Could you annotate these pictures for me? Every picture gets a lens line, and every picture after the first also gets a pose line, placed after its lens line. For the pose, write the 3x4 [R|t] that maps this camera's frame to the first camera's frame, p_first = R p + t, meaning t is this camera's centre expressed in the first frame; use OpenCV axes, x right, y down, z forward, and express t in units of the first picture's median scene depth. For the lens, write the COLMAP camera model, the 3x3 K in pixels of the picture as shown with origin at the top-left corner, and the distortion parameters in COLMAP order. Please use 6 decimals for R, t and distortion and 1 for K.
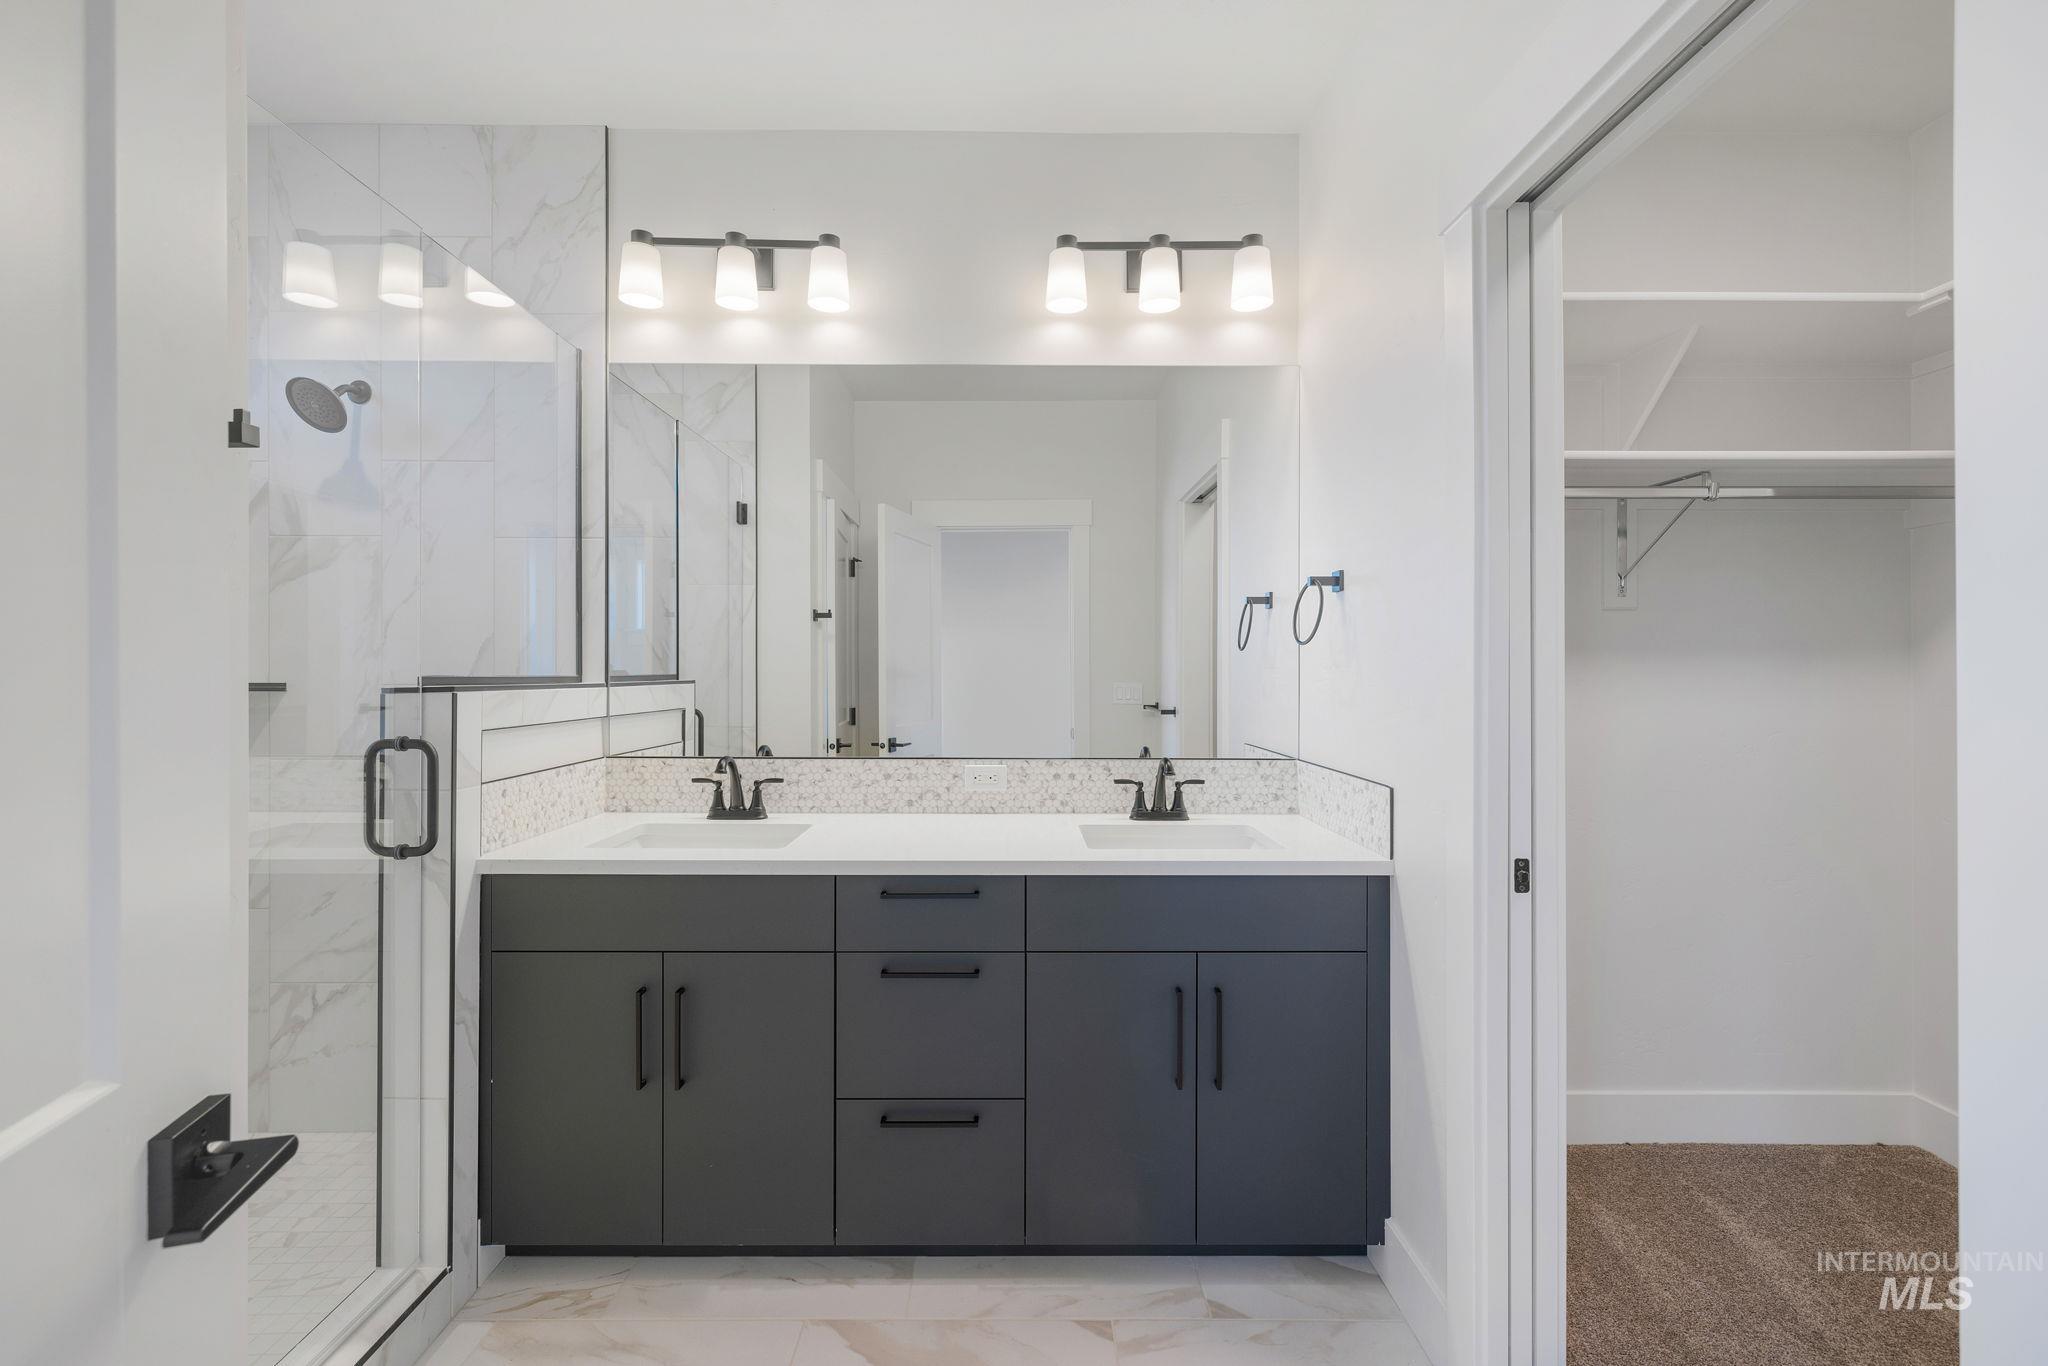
lens RADIAL K [[856.5, 0, 1028.8], [0, 856.5, 671.1], [0, 0, 1]] dist [0.012512, 0.000856]
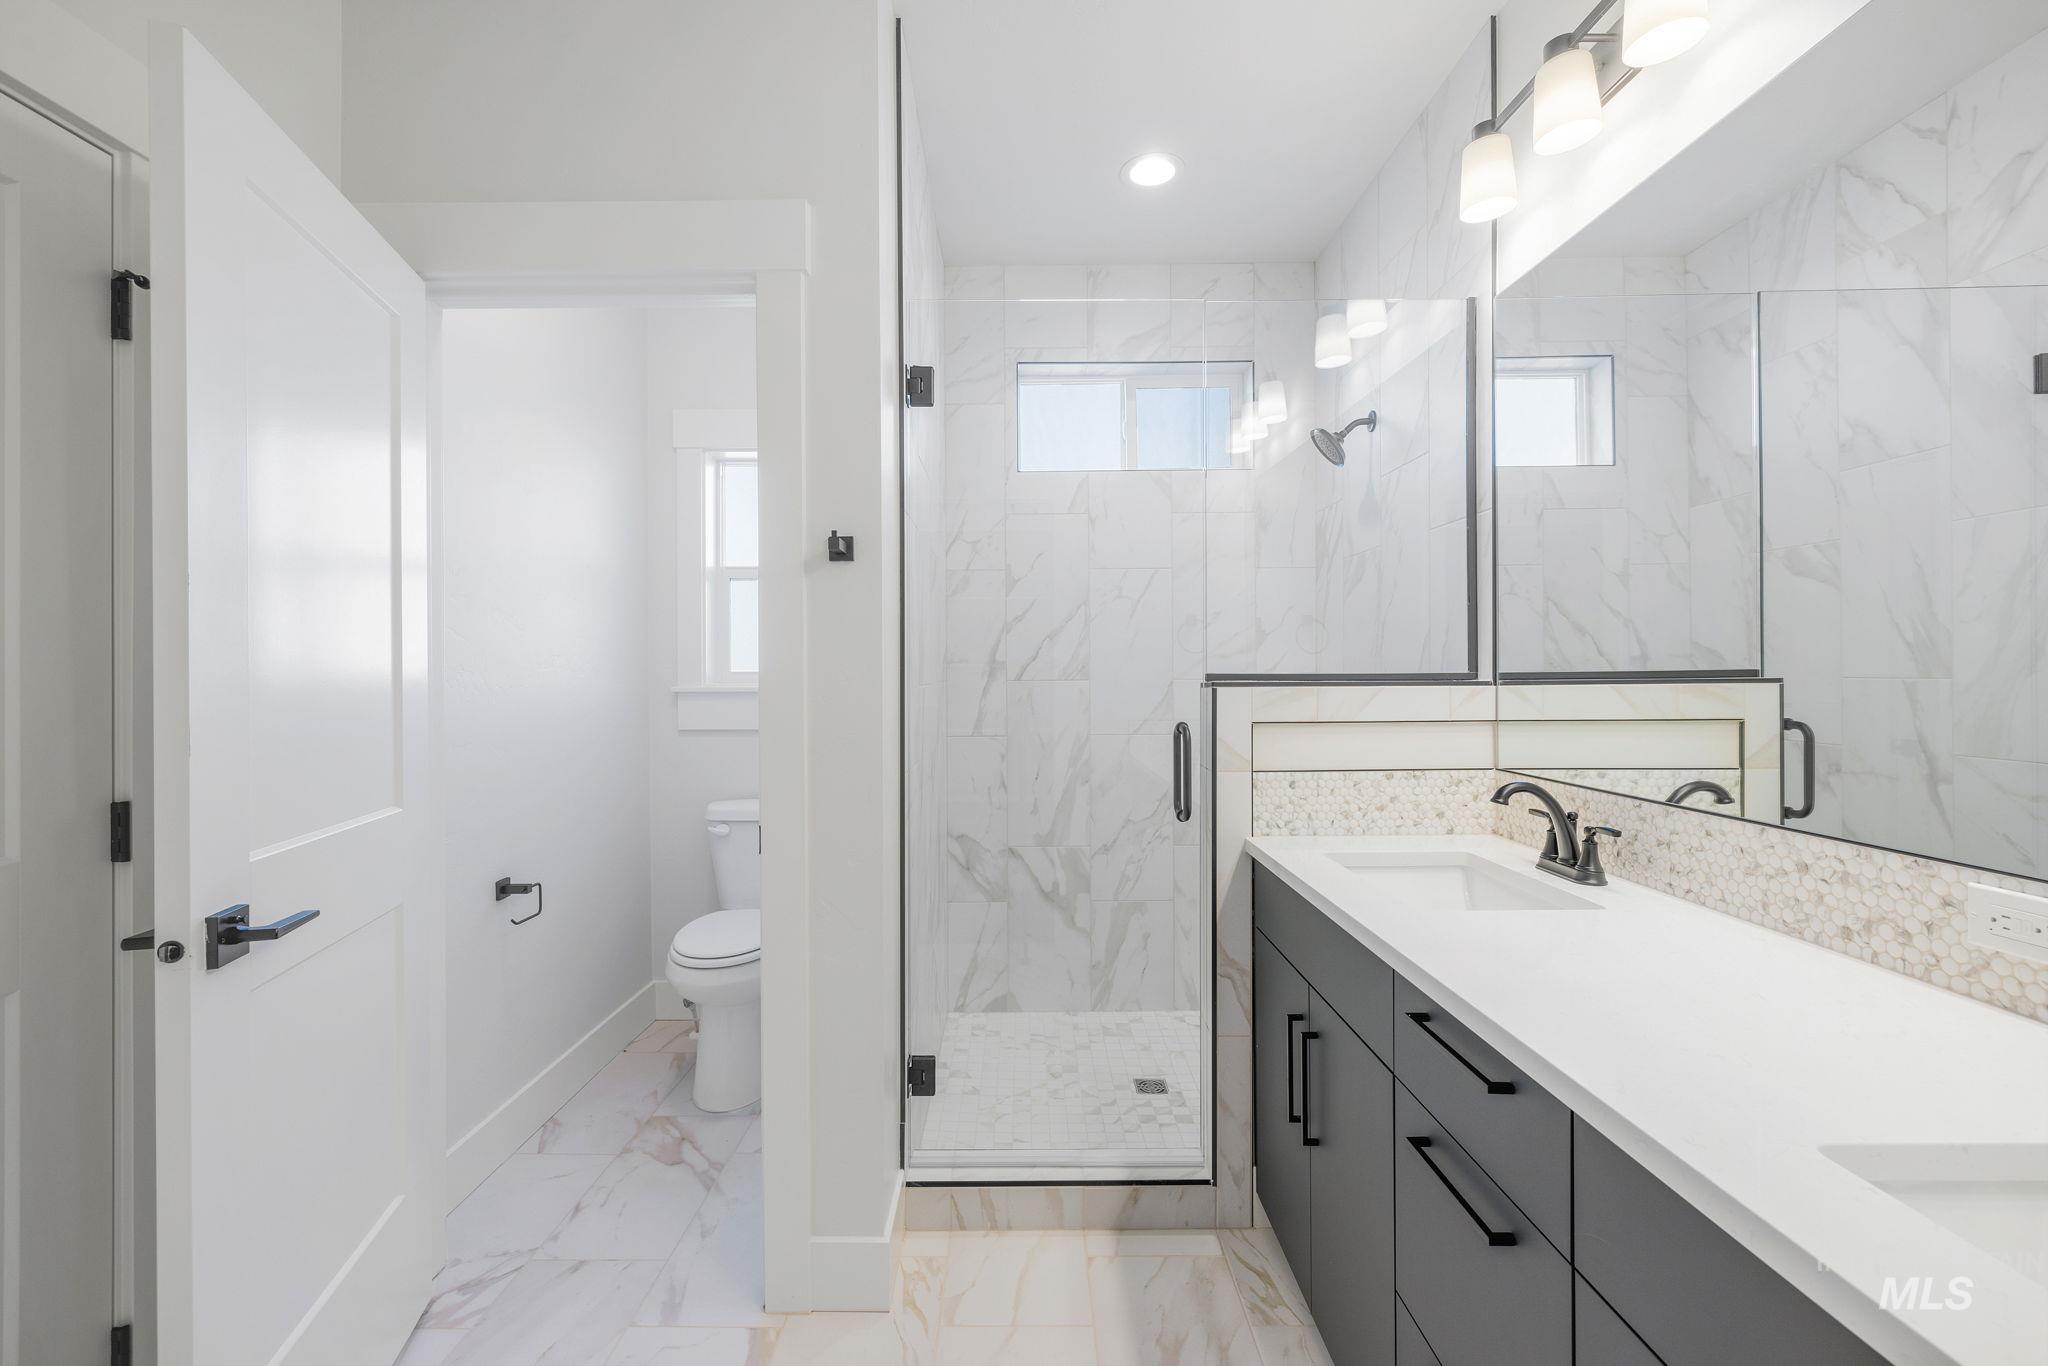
lens RADIAL K [[856.5, 0, 996.4], [0, 856.5, 675.2], [0, 0, 1]] dist [0.012512, 0.000856]
pose [[0.001737, 0.001751, -0.999997, 0.352765], [0.007254, 0.999972, 0.001764, 0.003335], [0.999972, -0.007257, 0.001724, 0.518772]]
